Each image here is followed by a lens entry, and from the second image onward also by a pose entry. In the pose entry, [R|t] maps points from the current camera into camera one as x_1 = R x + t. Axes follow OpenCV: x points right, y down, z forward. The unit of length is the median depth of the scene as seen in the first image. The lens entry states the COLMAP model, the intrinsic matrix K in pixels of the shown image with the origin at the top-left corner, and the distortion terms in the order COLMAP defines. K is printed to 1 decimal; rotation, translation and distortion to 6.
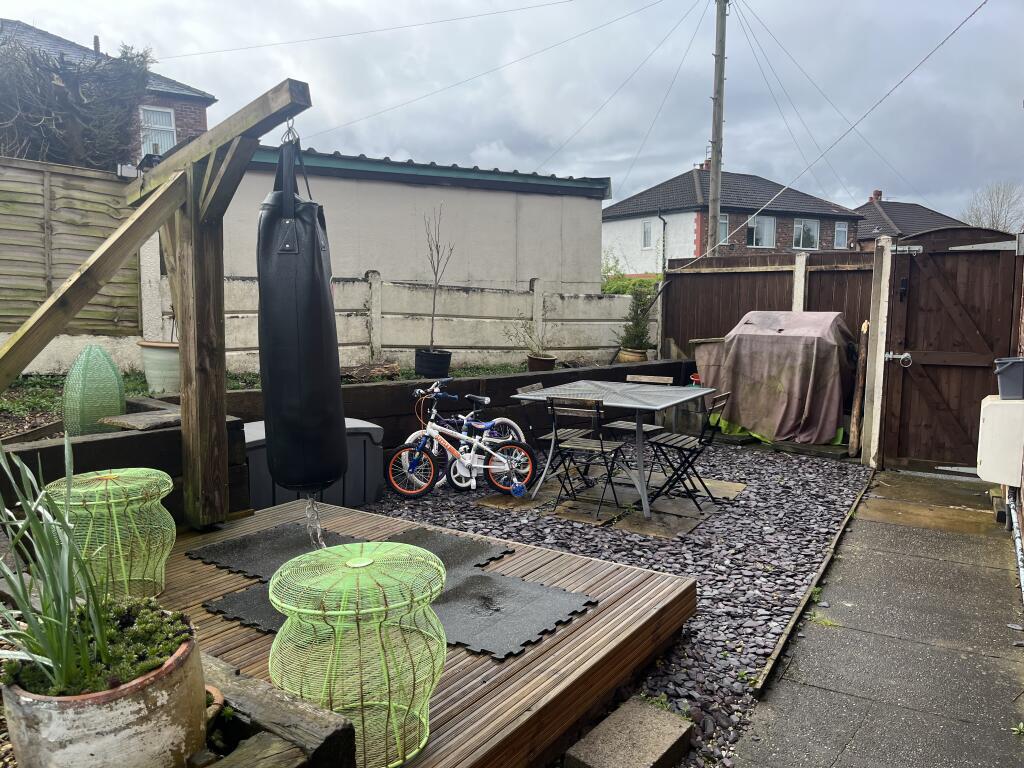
lens RADIAL K [[759.7, 0, 512.0], [0, 759.7, 384.0], [0, 0, 1]] dist [0.000219, -0.002809]
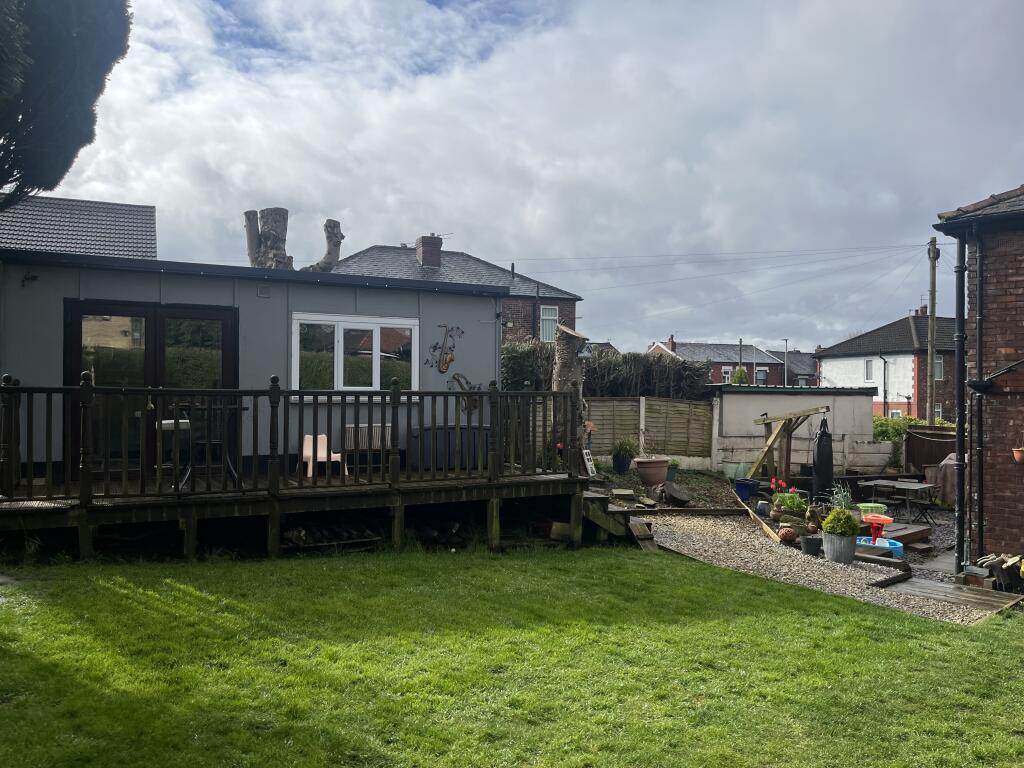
lens RADIAL K [[775.8, 0, 507.6], [0, 775.8, 387.4], [0, 0, 1]] dist [0.077341, -0.100460]
pose [[0.972581, 0.011500, -0.232281, -0.373308], [-0.041292, 0.991447, -0.123807, 0.047925], [0.228870, 0.130004, 0.964737, -1.381326]]
